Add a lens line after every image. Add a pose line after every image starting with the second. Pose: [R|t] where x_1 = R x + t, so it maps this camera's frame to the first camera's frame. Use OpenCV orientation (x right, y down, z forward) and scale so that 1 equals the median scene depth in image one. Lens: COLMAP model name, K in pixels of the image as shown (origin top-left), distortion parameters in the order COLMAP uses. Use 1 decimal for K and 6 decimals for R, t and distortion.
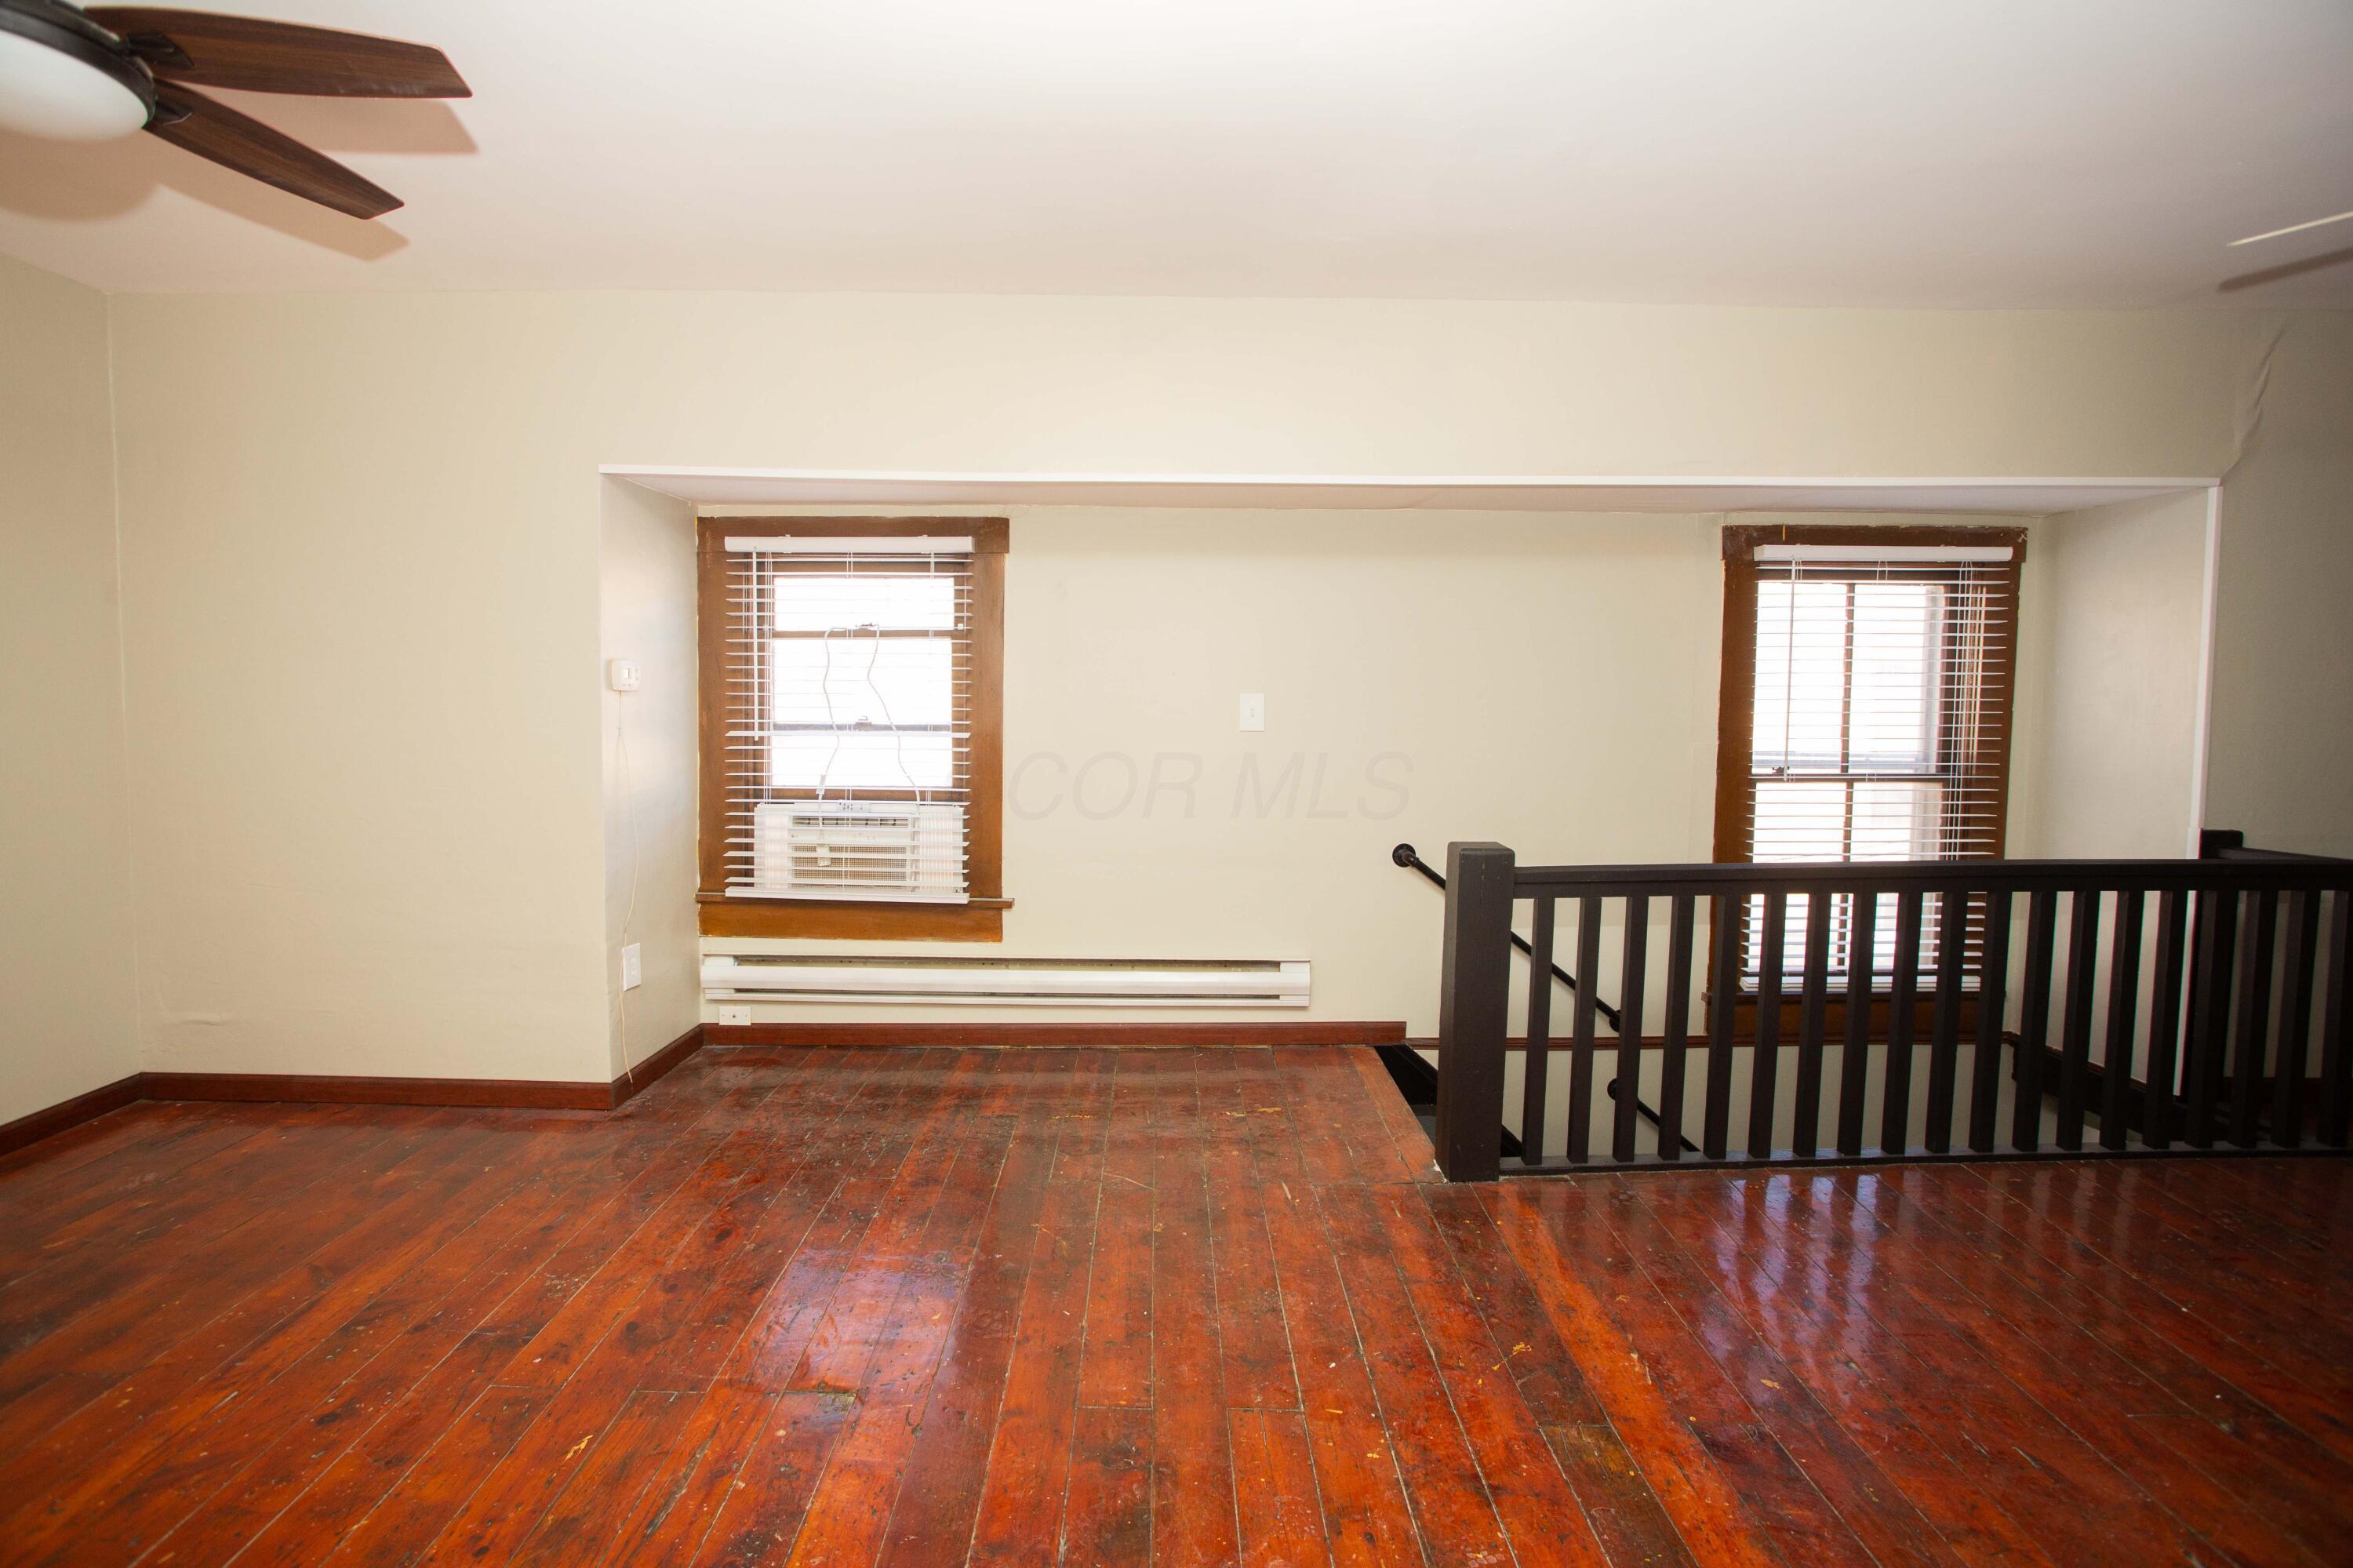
lens RADIAL K [[1142.9, 0, 1166.7], [0, 1142.9, 768.7], [0, 0, 1]] dist [-0.077295, 0.036570]
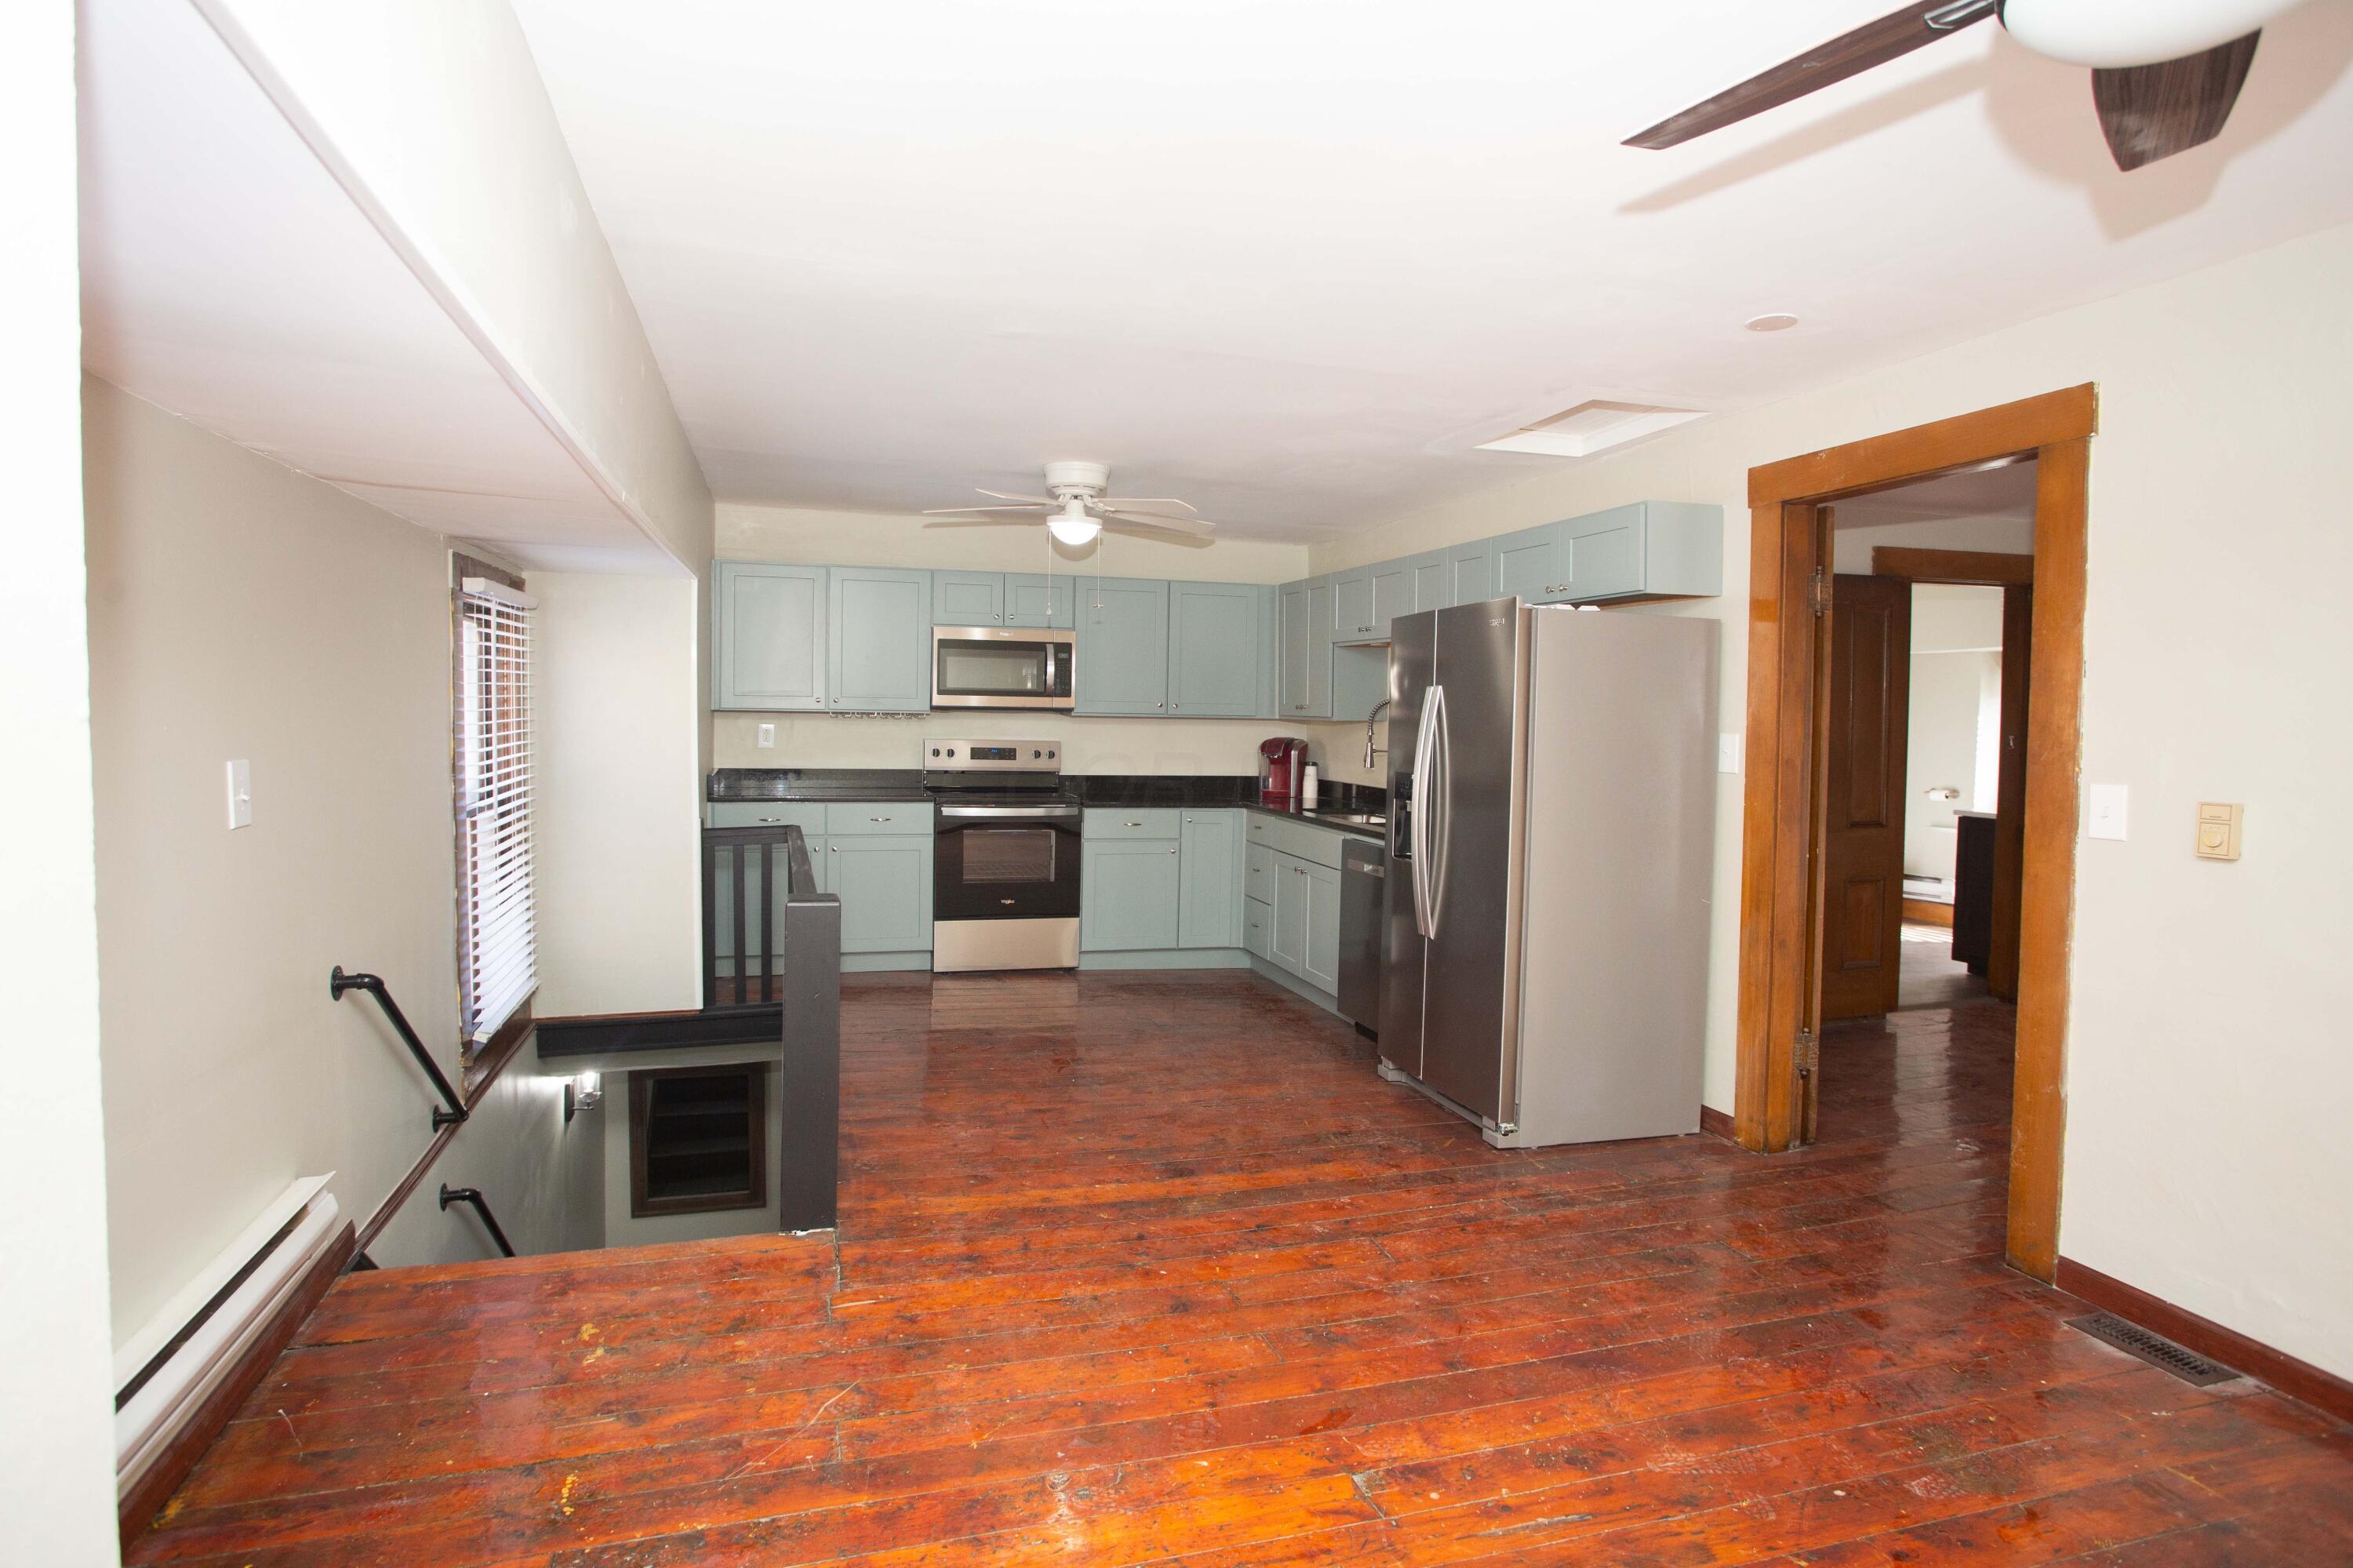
lens RADIAL K [[1248.8, 0, 1165.8], [0, 1248.8, 756.1], [0, 0, 1]] dist [-0.046523, 0.000386]
pose [[-0.283568, -0.043472, 0.957966, -0.838268], [0.054023, 0.996661, 0.061219, -0.103438], [-0.957429, 0.069112, -0.280272, 0.950039]]
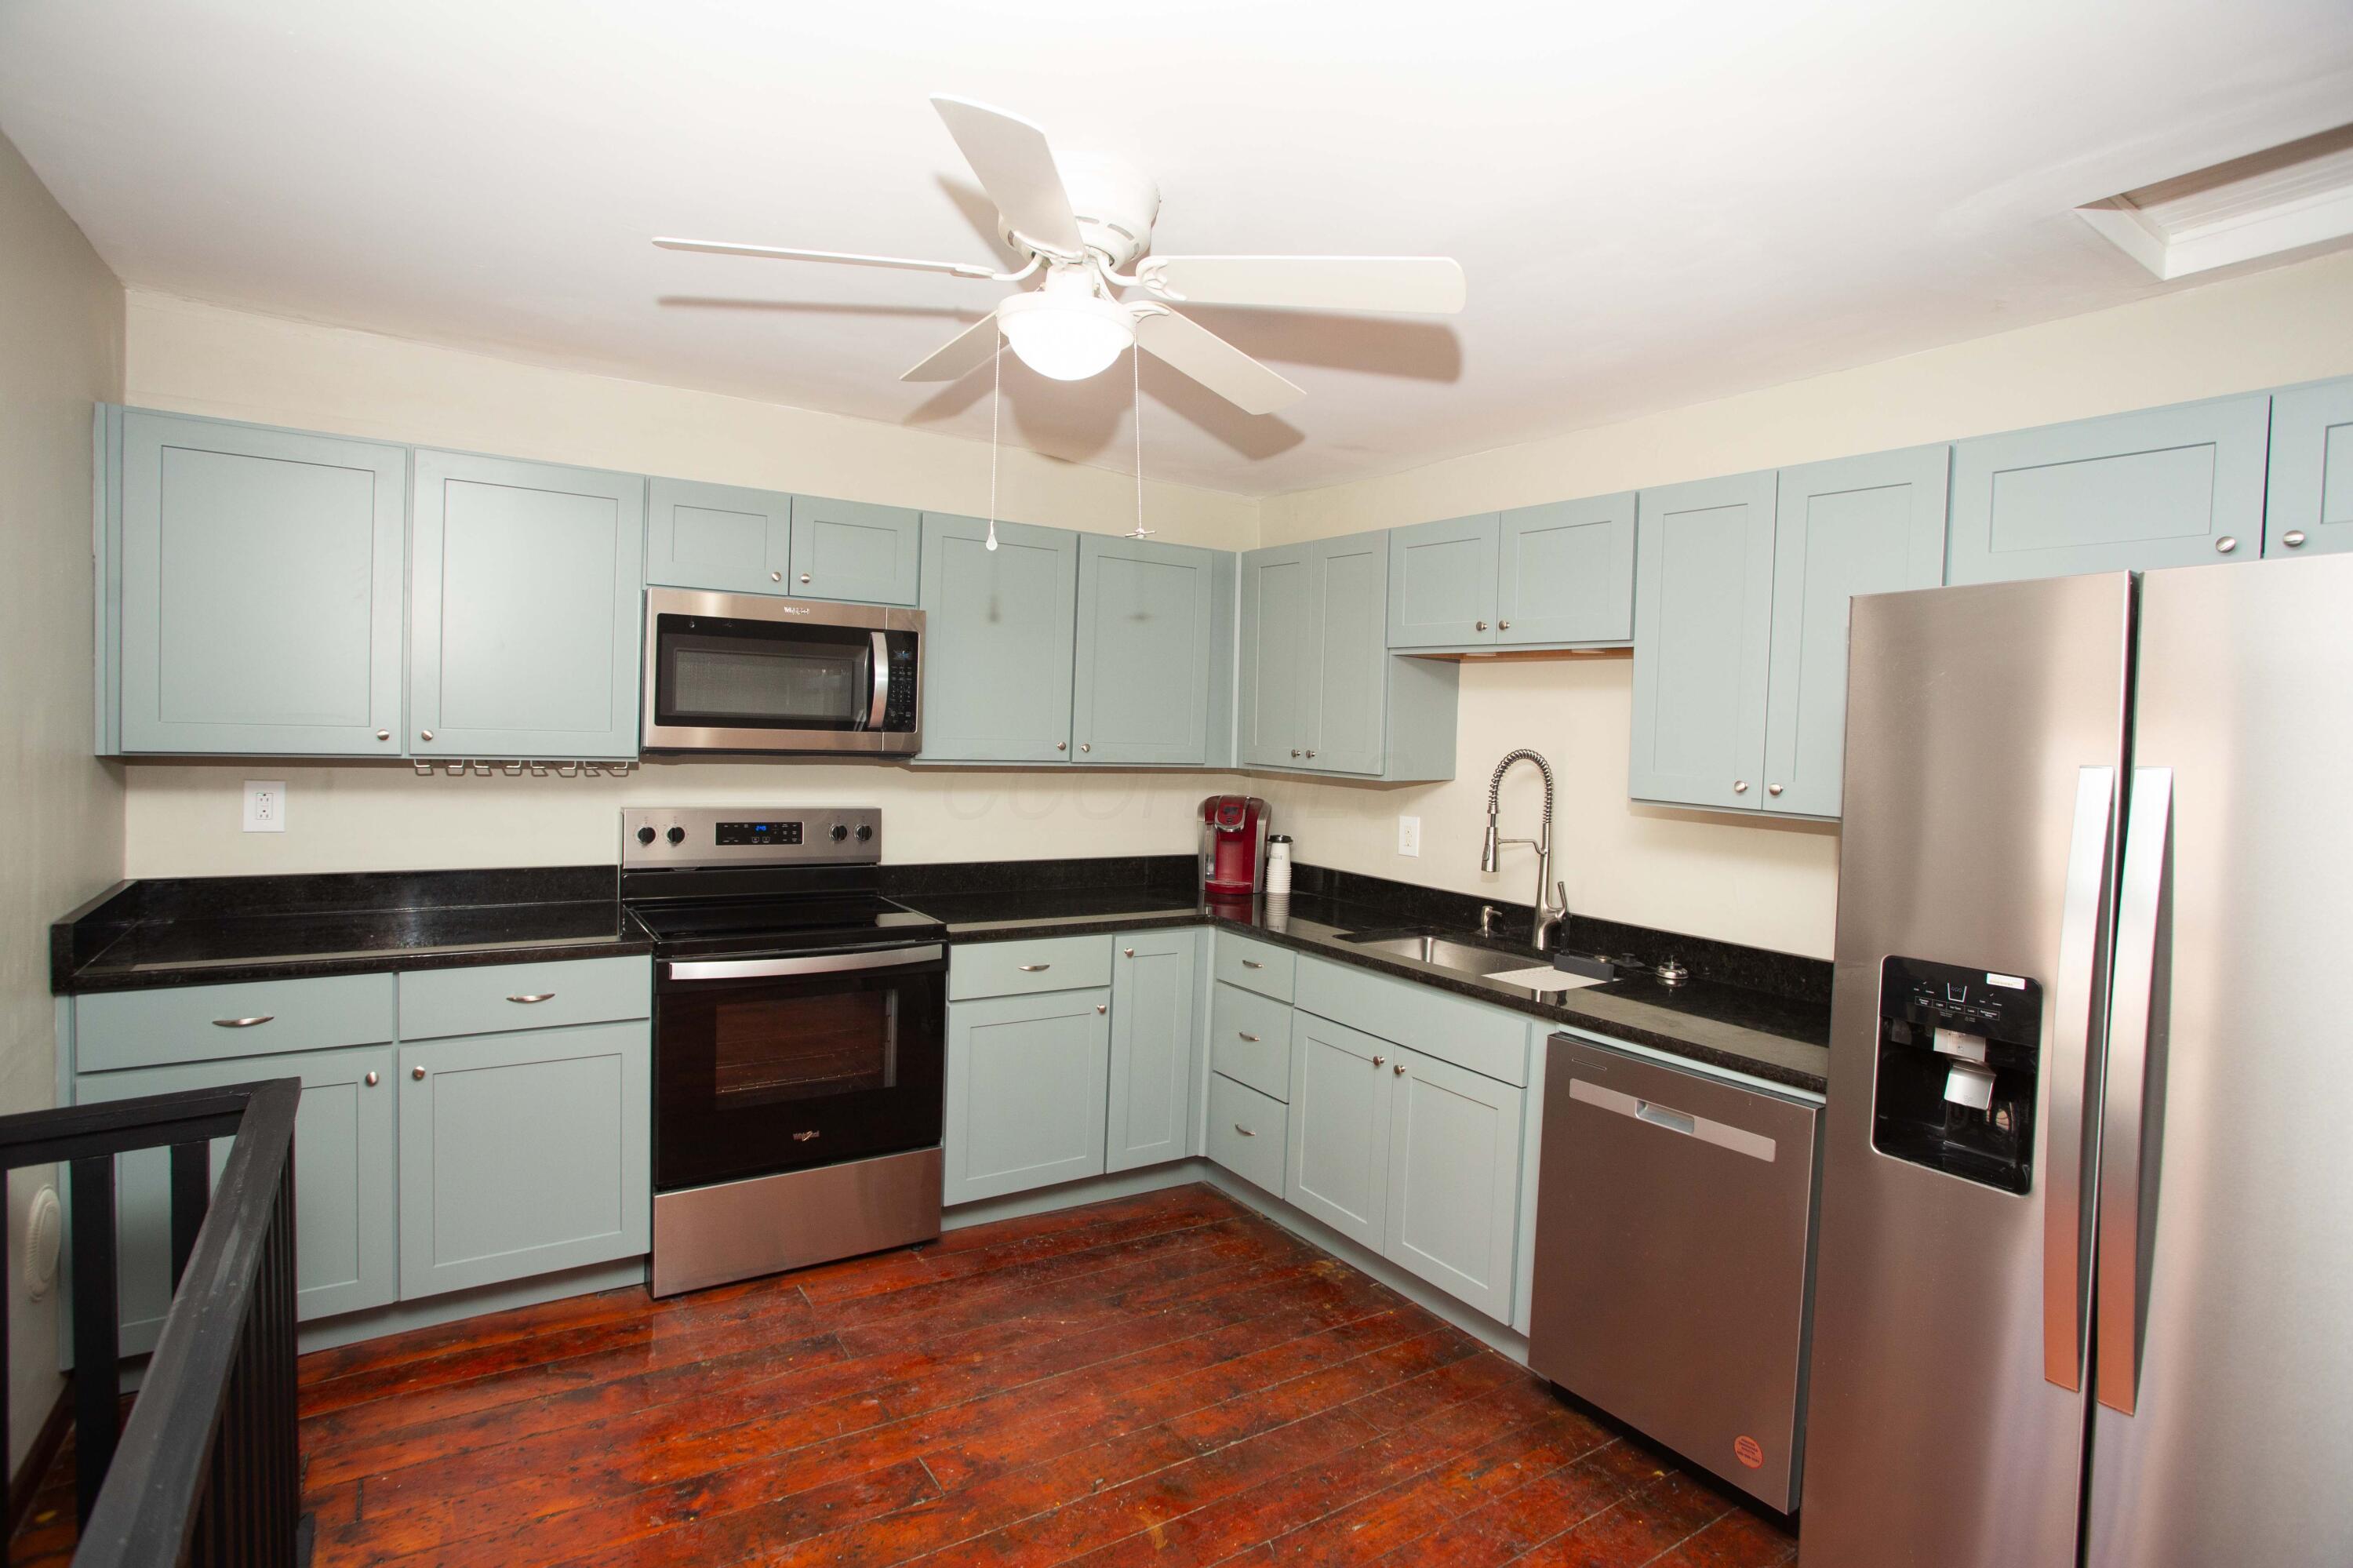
lens RADIAL K [[1142.9, 0, 1166.7], [0, 1142.9, 768.7], [0, 0, 1]] dist [-0.077295, 0.036570]
pose [[-0.547614, -0.051581, 0.835139, 0.293193], [0.026889, 0.996498, 0.079178, -0.126903], [-0.836299, 0.065815, -0.544310, 0.878383]]
